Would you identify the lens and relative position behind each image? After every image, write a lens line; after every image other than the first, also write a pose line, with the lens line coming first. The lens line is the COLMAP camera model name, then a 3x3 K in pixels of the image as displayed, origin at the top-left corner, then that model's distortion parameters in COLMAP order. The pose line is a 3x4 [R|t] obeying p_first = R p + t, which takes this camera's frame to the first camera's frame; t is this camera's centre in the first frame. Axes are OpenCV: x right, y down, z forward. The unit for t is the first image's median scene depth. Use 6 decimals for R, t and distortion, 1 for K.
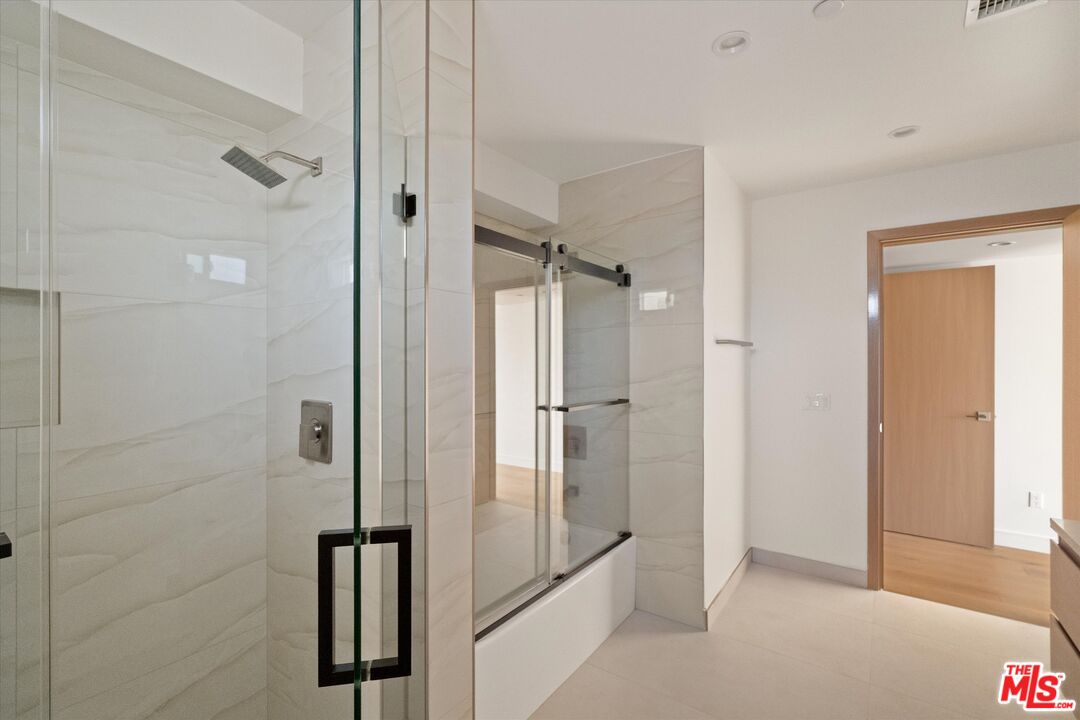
lens RADIAL K [[475.1, 0, 544.2], [0, 475.1, 360.1], [0, 0, 1]] dist [-0.002725, -0.000173]
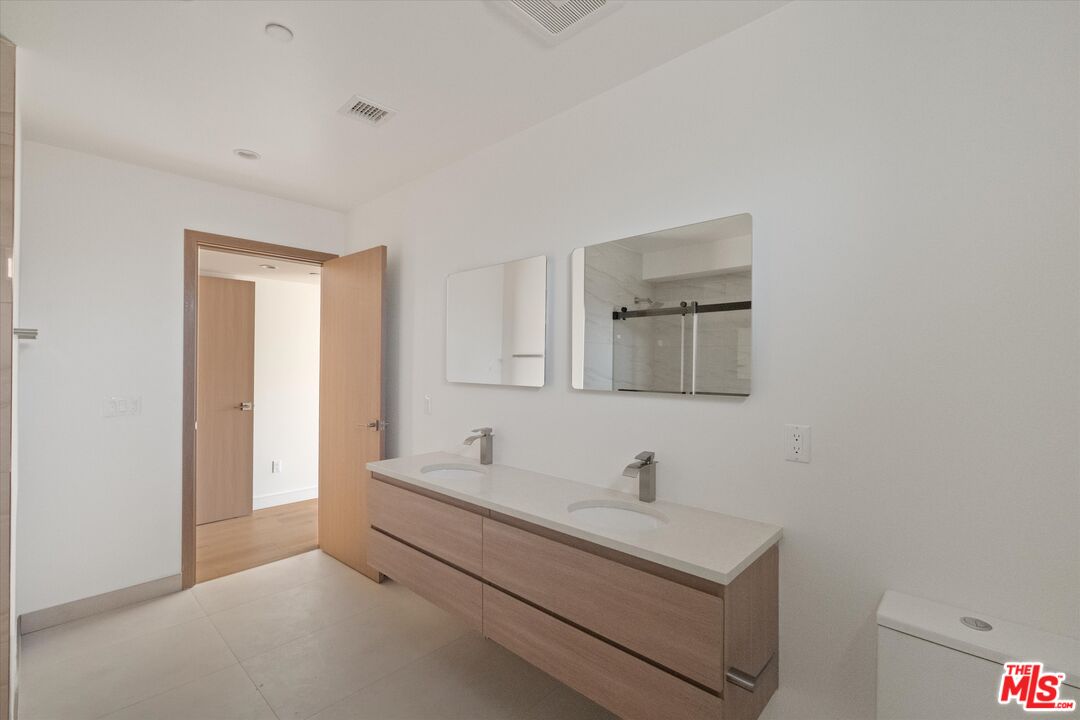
lens RADIAL K [[475.1, 0, 545.4], [0, 475.1, 361.7], [0, 0, 1]] dist [-0.002725, -0.000173]
pose [[0.102398, -0.000027, 0.994744, -0.213231], [-0.006098, 0.999981, 0.000655, 0.000558], [-0.994725, -0.006133, 0.102395, 0.142255]]
